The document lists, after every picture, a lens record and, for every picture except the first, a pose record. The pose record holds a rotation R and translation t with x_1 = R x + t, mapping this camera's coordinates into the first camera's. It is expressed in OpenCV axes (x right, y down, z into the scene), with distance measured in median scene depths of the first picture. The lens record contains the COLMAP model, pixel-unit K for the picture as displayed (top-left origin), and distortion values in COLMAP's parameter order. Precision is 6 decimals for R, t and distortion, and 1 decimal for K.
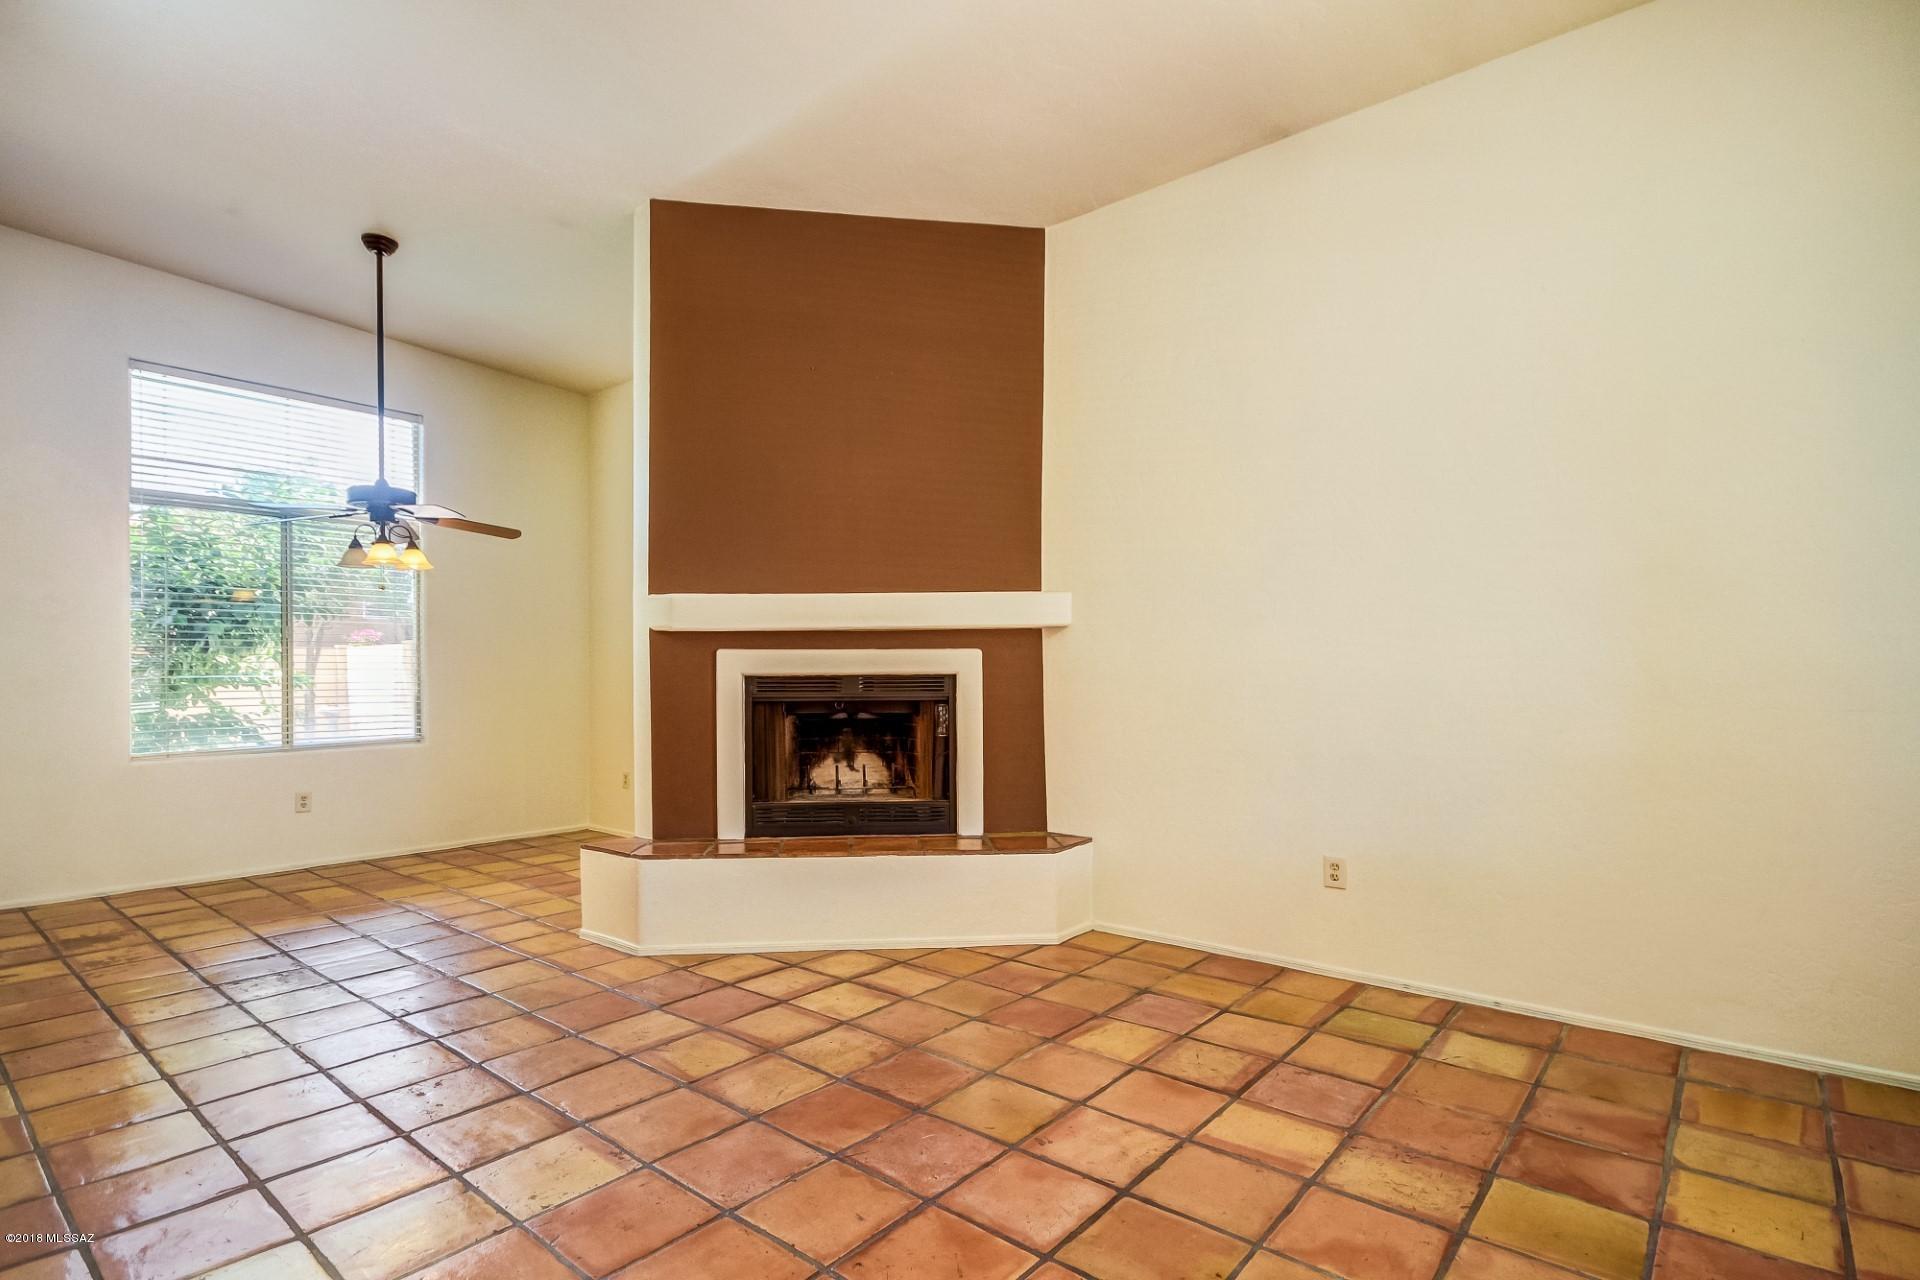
lens RADIAL K [[929.6, 0, 962.8], [0, 929.6, 652.3], [0, 0, 1]] dist [0.009300, -0.000003]
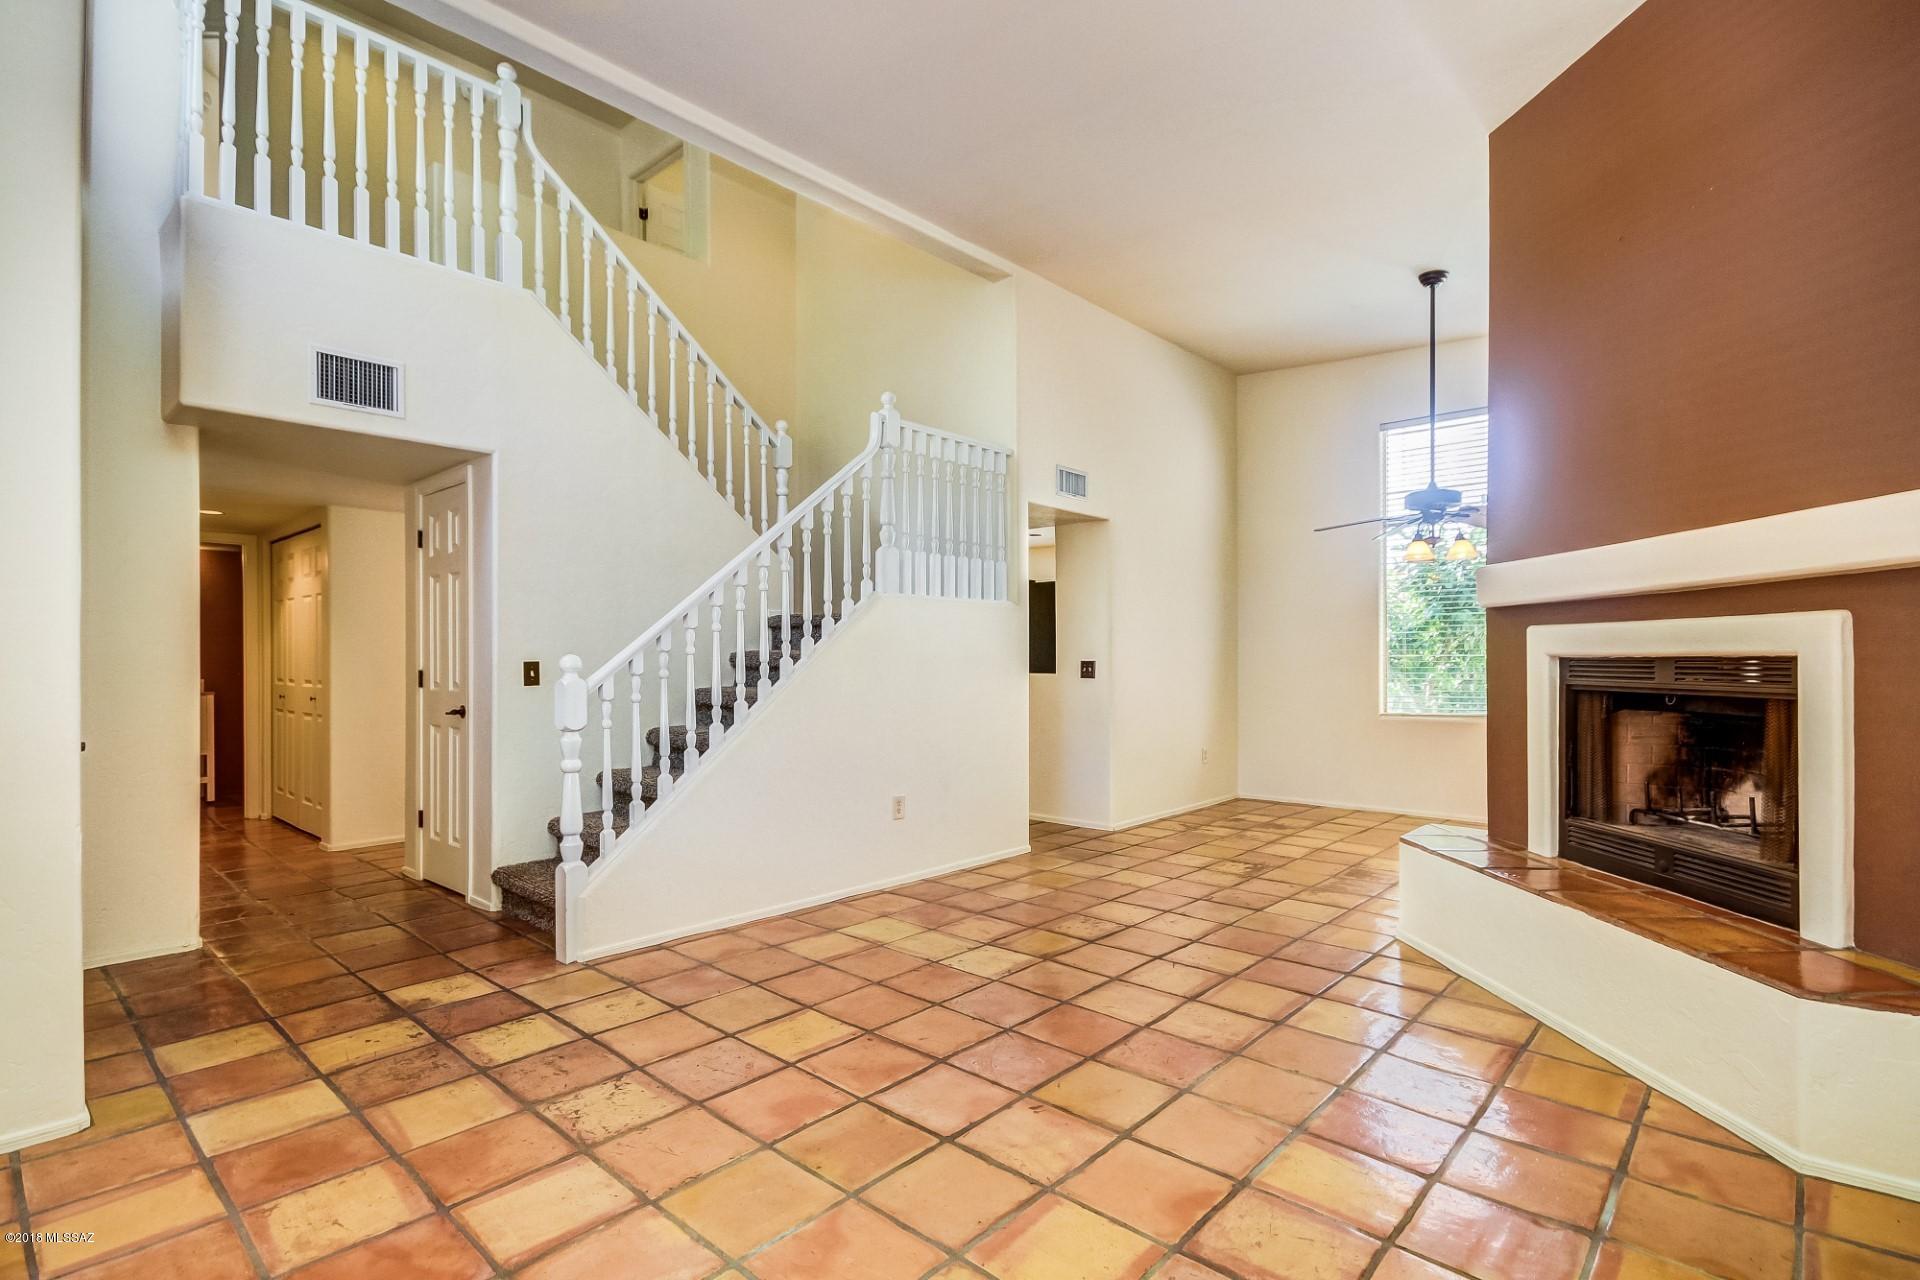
lens RADIAL K [[929.6, 0, 955.1], [0, 929.6, 647.7], [0, 0, 1]] dist [0.009300, -0.000003]
pose [[-0.046369, -0.005653, -0.998908, 0.787247], [0.030292, 0.999516, -0.007062, 0.008869], [0.998465, -0.030587, -0.046176, 0.673567]]
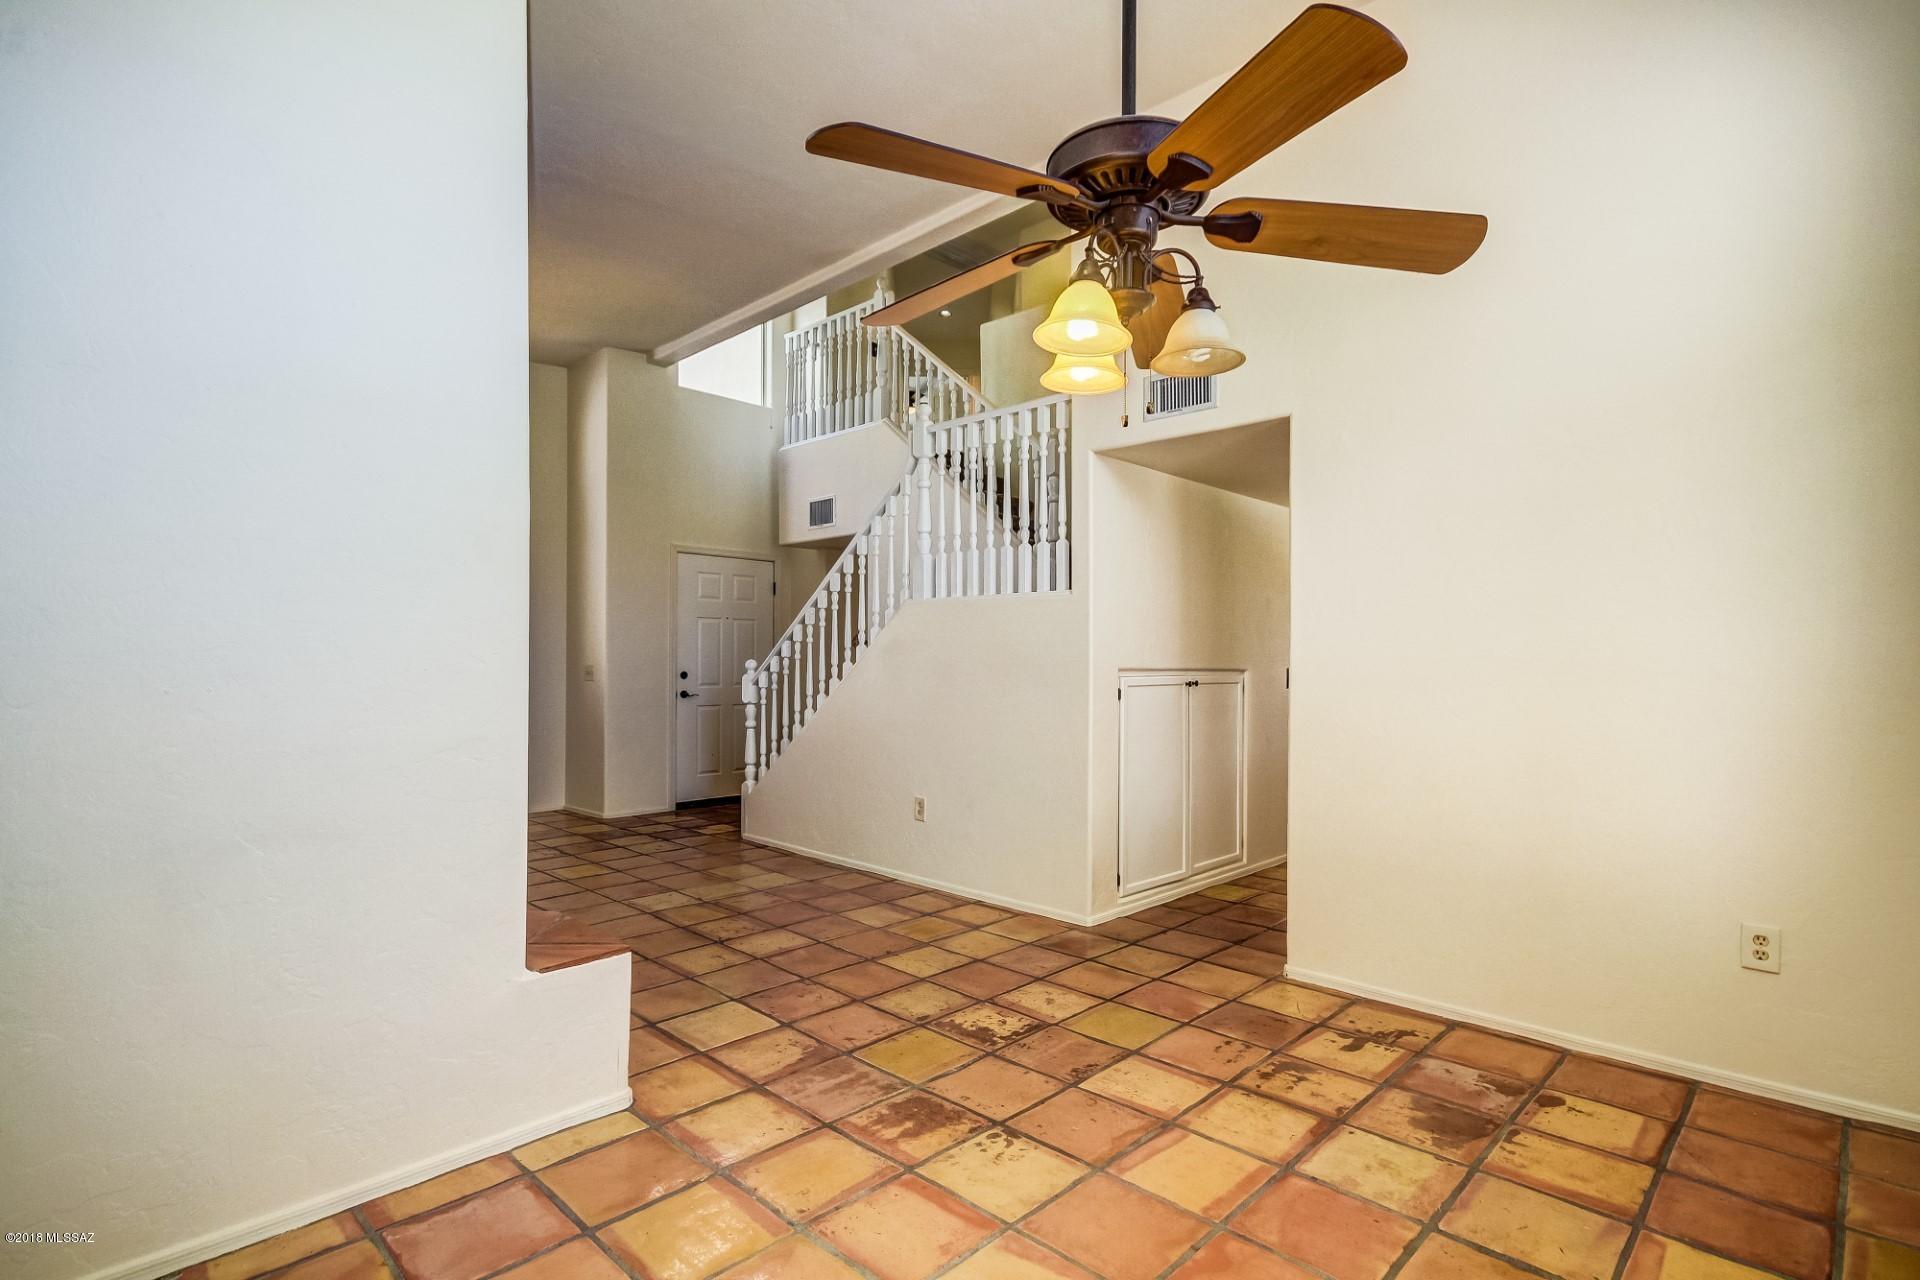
lens RADIAL K [[929.6, 0, 960.0], [0, 929.6, 645.8], [0, 0, 1]] dist [0.009300, -0.000003]
pose [[-0.996334, 0.001071, 0.085544, -0.833470], [-0.002779, 0.998989, -0.044868, 0.050862], [-0.085506, -0.044942, -0.995324, 1.980386]]
